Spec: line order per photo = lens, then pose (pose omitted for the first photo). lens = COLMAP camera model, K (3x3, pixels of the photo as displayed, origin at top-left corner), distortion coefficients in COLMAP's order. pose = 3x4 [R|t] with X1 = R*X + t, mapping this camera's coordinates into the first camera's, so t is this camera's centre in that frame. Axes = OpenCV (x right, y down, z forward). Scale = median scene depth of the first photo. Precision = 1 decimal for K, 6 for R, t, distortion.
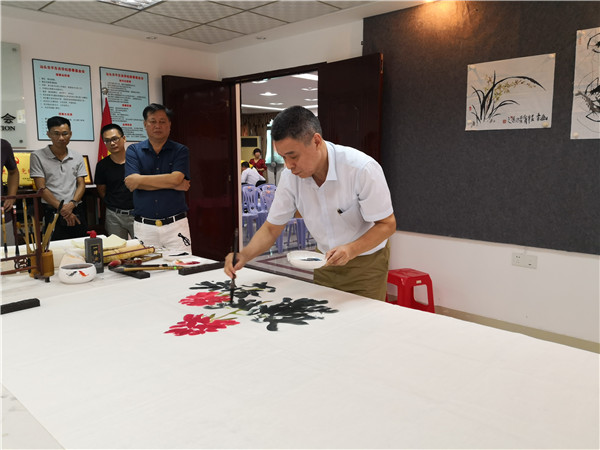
lens RADIAL K [[485.4, 0, 283.8], [0, 485.4, 226.3], [0, 0, 1]] dist [0.011652, -0.032742]
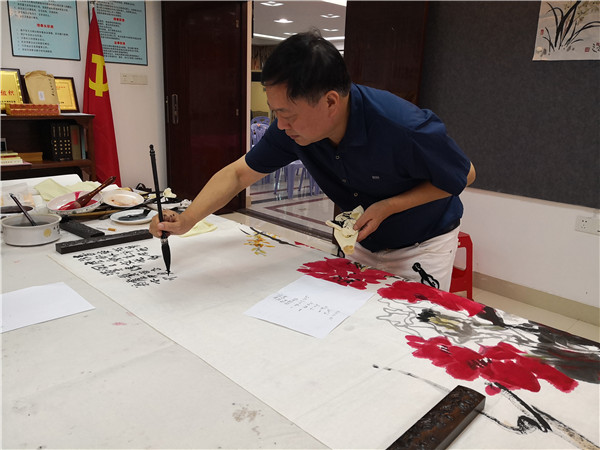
lens RADIAL K [[485.4, 0, 288.5], [0, 485.4, 229.5], [0, 0, 1]] dist [0.011652, -0.032742]
pose [[0.999114, 0.042069, -0.001228, -0.010931], [-0.041582, 0.991212, 0.125578, -0.003465], [0.006500, -0.125416, 0.992083, 0.120960]]
